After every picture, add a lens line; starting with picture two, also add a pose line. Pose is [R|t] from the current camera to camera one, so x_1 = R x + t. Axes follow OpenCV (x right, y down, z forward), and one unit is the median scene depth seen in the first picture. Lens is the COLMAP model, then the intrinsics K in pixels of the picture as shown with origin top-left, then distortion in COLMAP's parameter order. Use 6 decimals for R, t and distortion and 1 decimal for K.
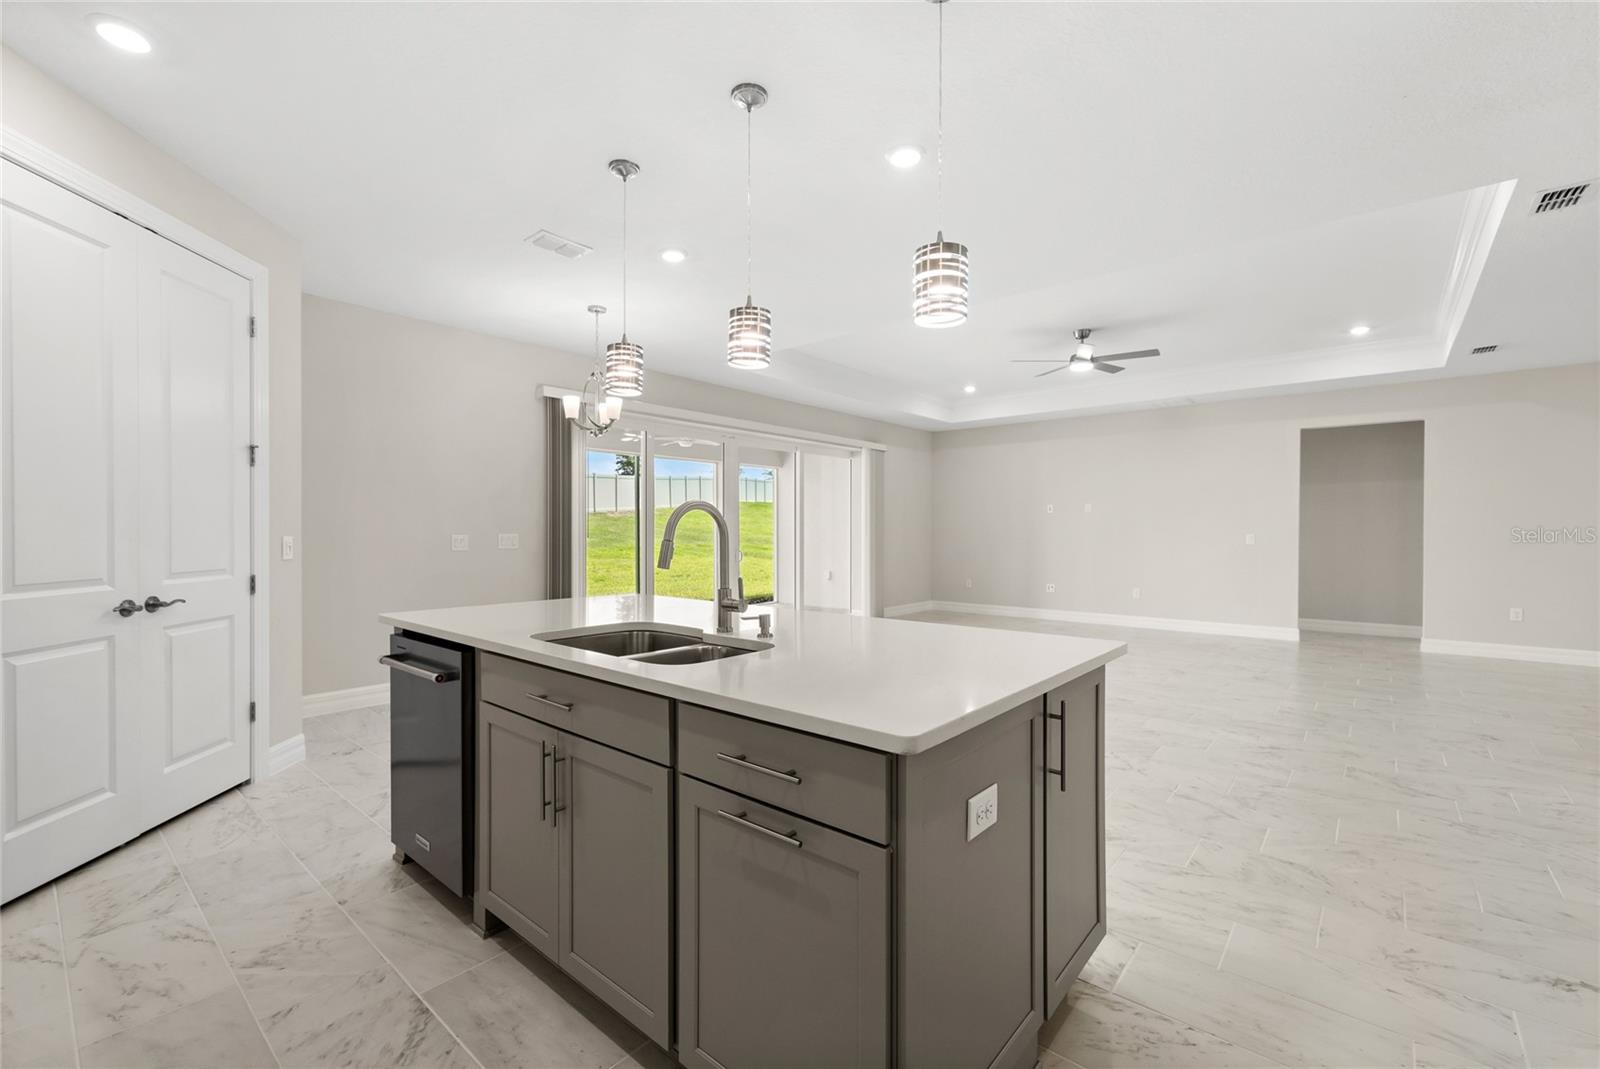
lens RADIAL K [[670.4, 0, 800.6], [0, 670.4, 537.5], [0, 0, 1]] dist [0.000964, -0.000114]
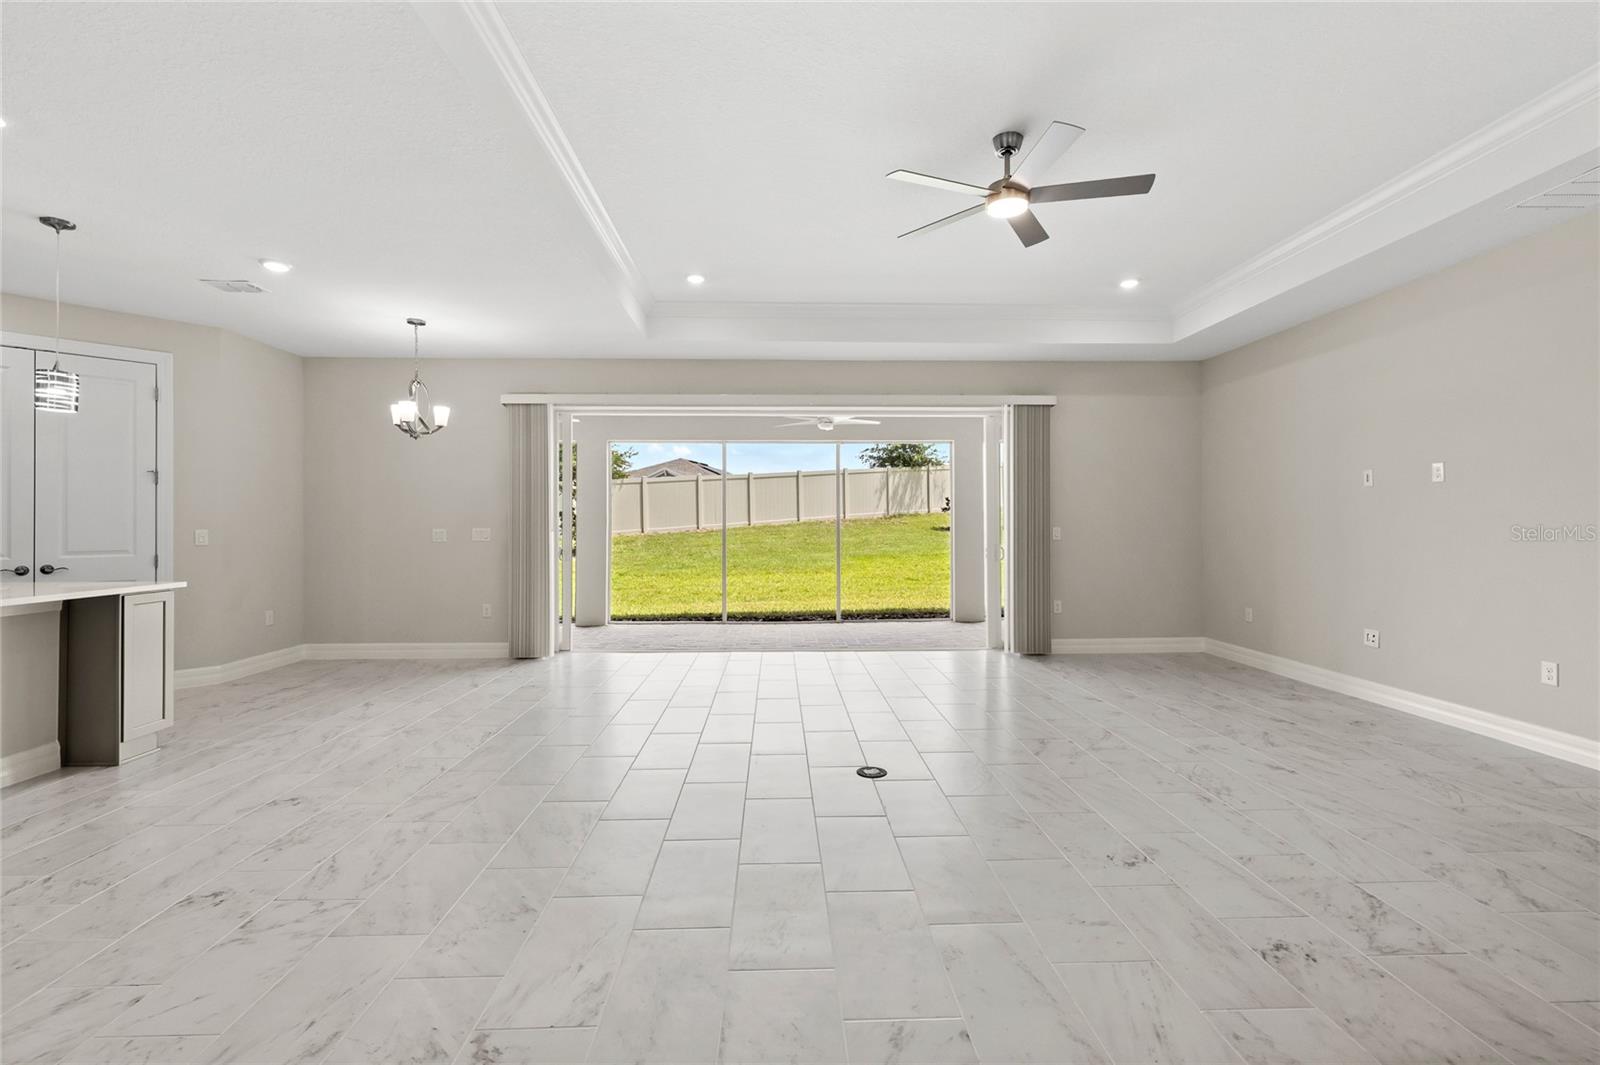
lens RADIAL K [[692.1, 0, 806.2], [0, 692.1, 519.2], [0, 0, 1]] dist [-0.000314, 0.000218]
pose [[0.680555, -0.007323, -0.732661, 0.717267], [-0.004065, 0.999897, -0.013769, -0.005577], [0.732686, 0.012349, 0.680455, 0.530483]]
